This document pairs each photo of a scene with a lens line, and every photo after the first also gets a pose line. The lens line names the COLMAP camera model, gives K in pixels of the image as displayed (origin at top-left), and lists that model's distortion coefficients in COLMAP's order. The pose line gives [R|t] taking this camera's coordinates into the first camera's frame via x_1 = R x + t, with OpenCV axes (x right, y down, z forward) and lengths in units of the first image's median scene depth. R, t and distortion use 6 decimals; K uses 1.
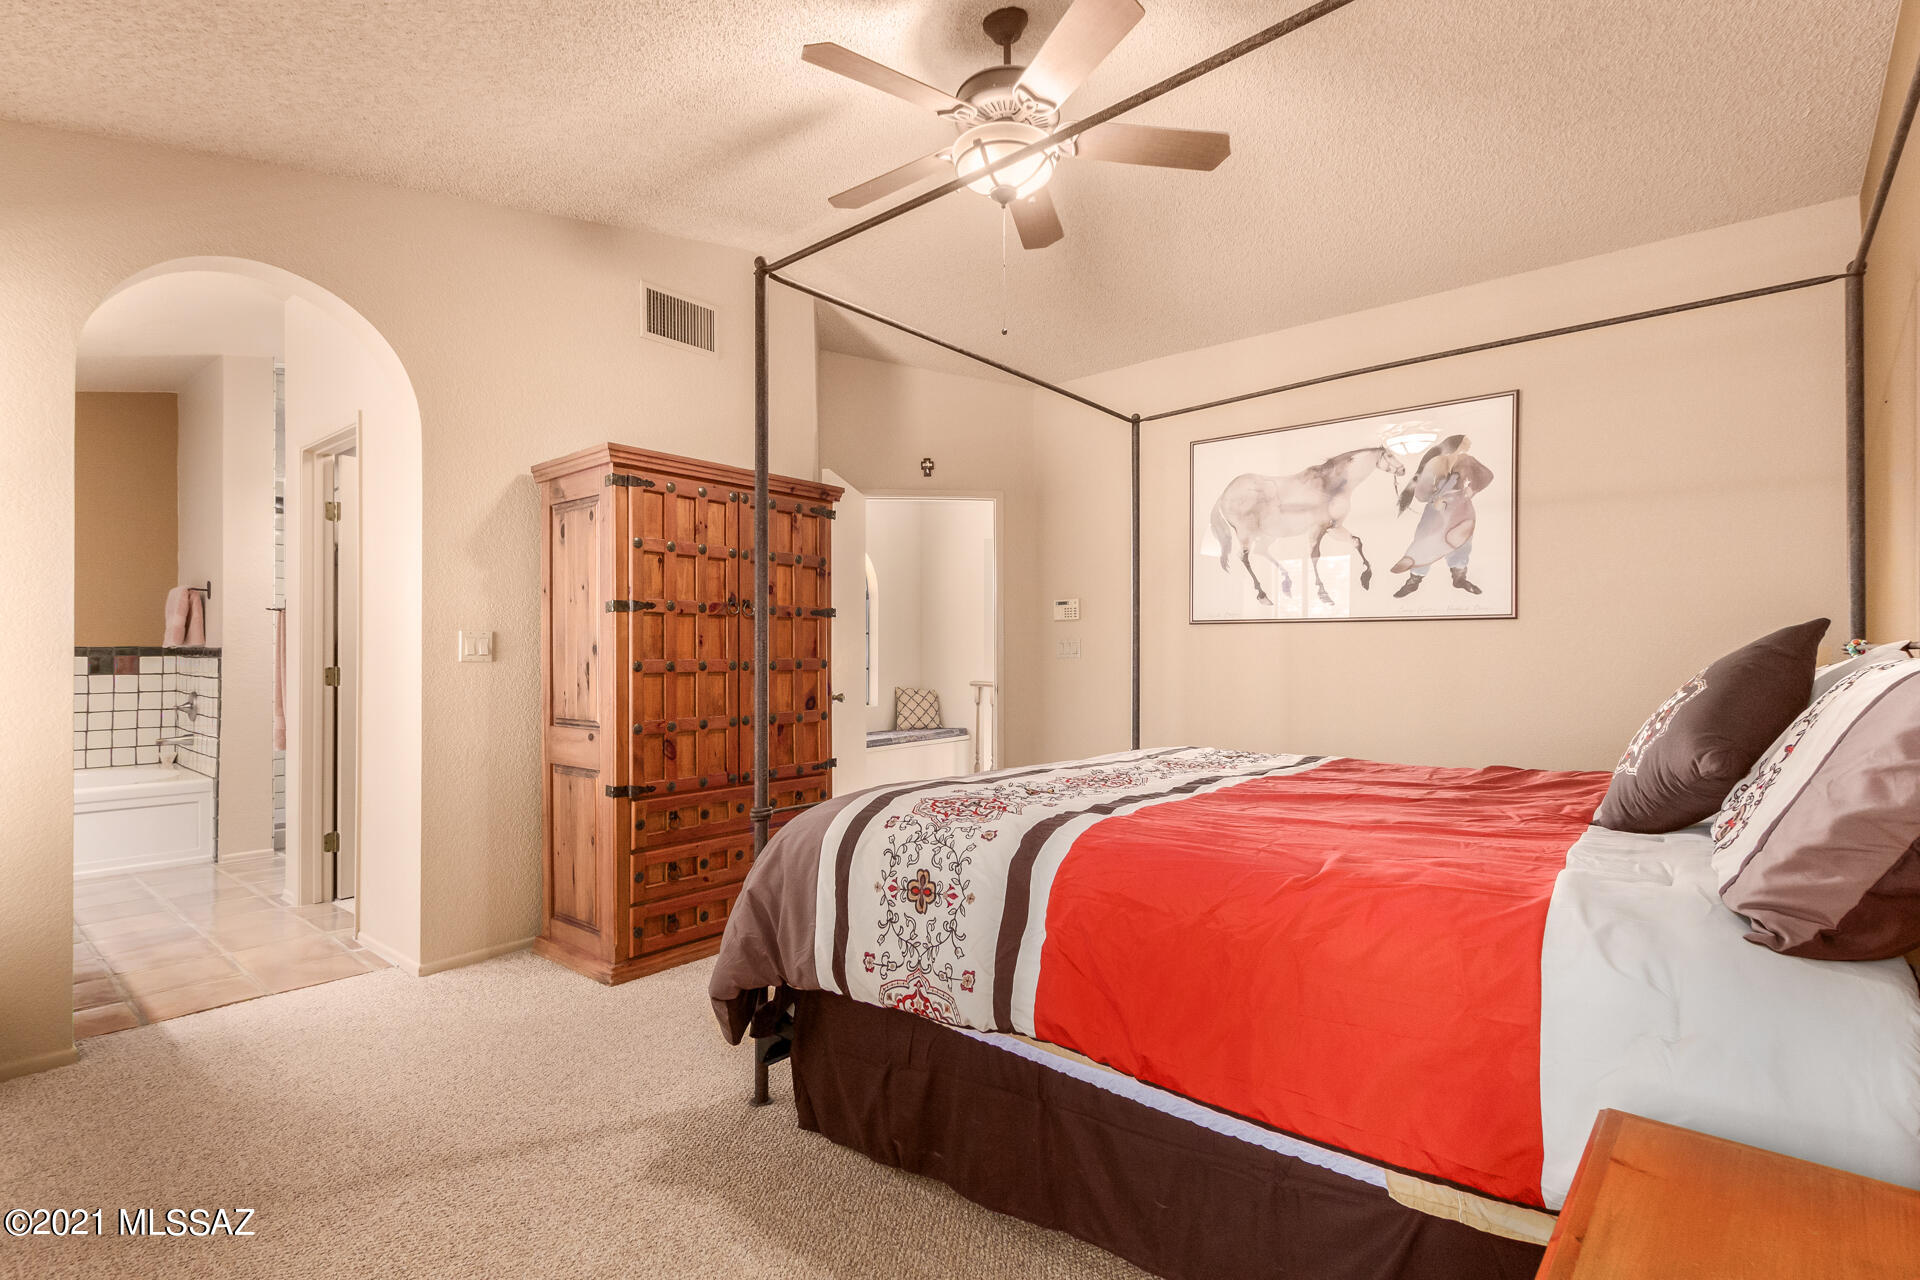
lens RADIAL K [[899.9, 0, 945.4], [0, 899.9, 642.9], [0, 0, 1]] dist [0.014829, -0.005653]
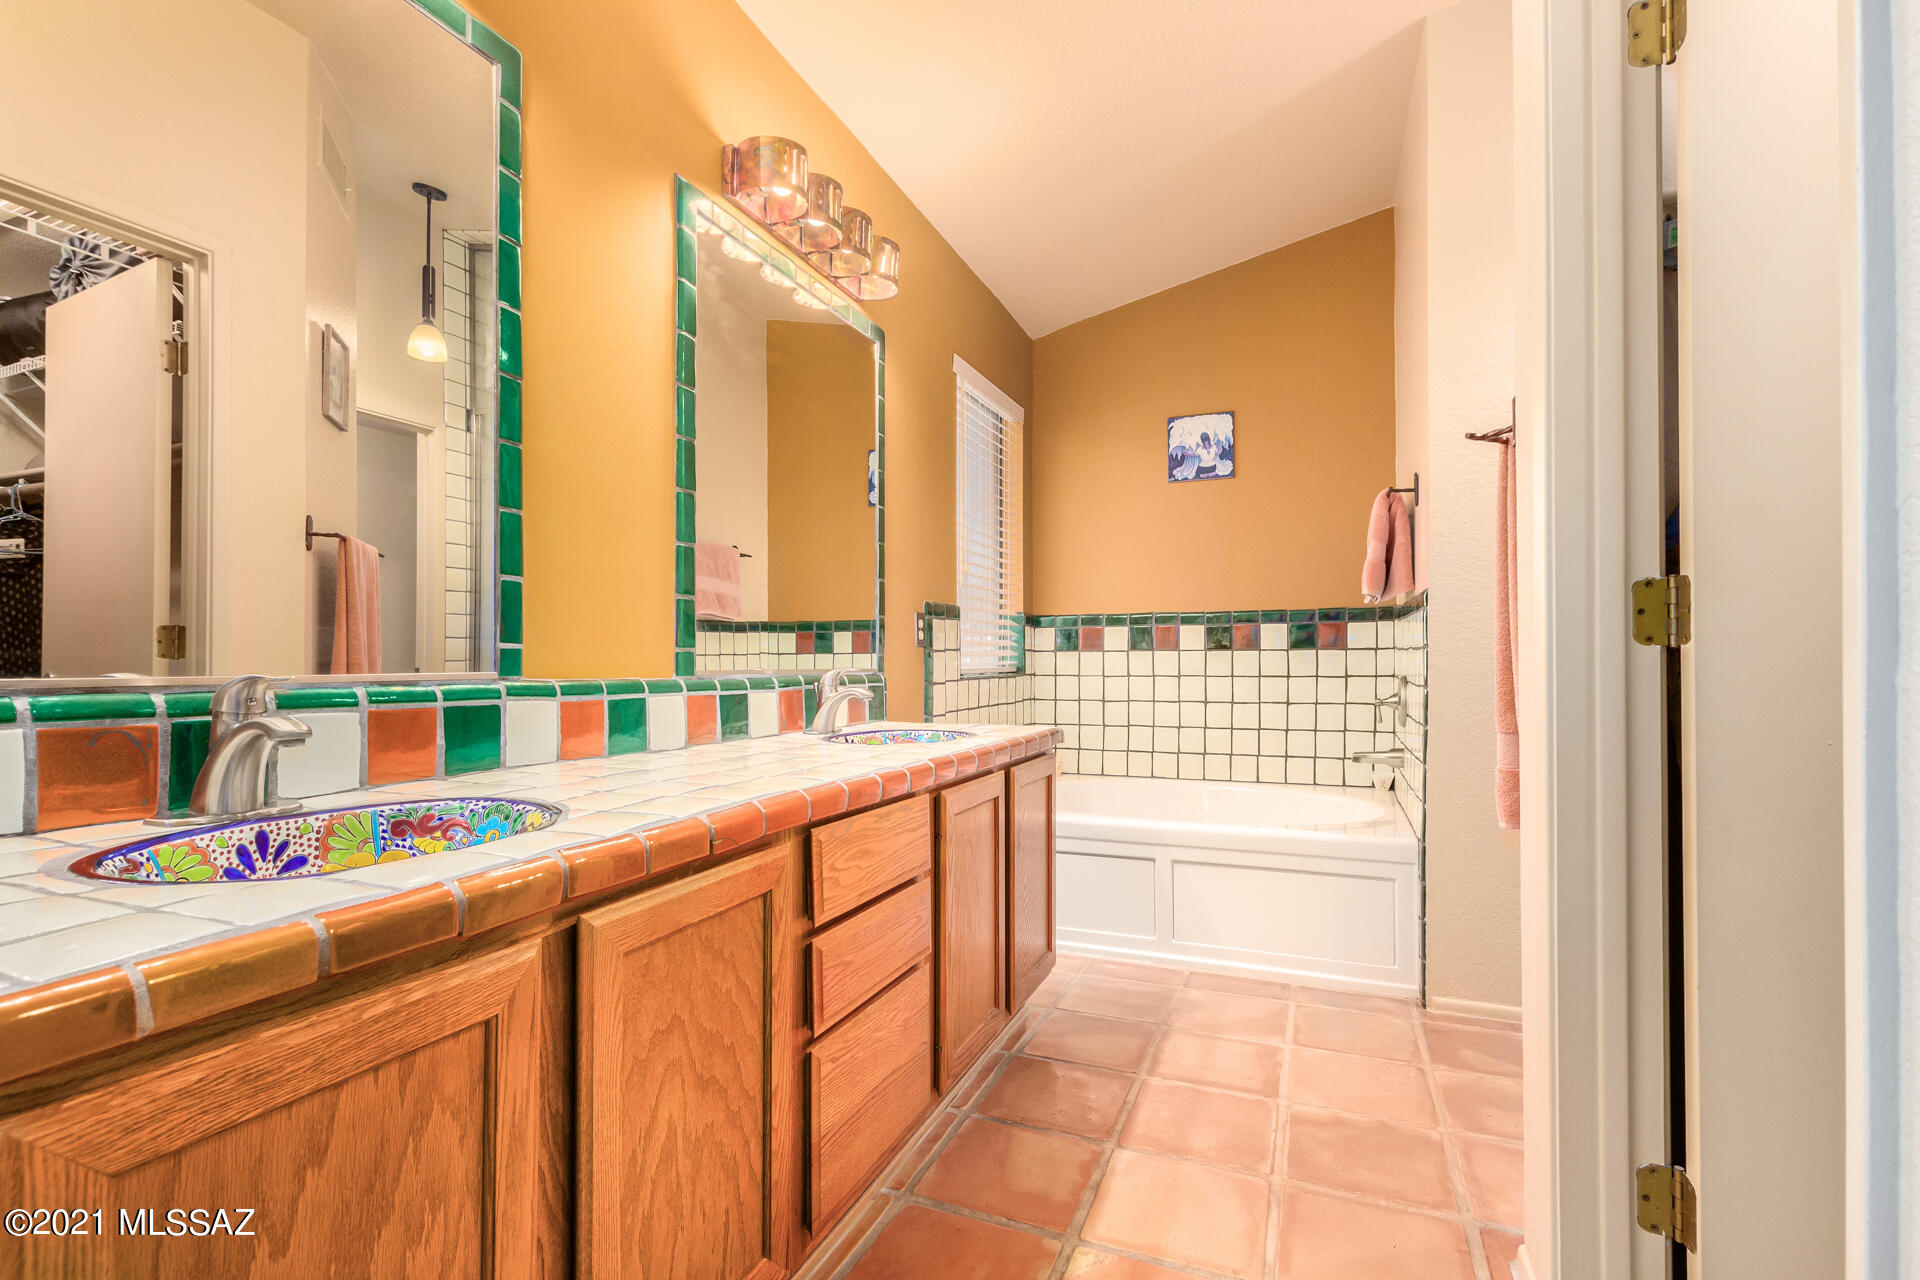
lens RADIAL K [[899.9, 0, 949.1], [0, 899.9, 645.4], [0, 0, 1]] dist [0.014829, -0.005653]
pose [[0.312826, -0.009109, -0.949767, -0.380489], [0.001792, 0.999958, -0.009001, 0.039830], [0.949809, 0.001114, 0.312829, 0.557574]]
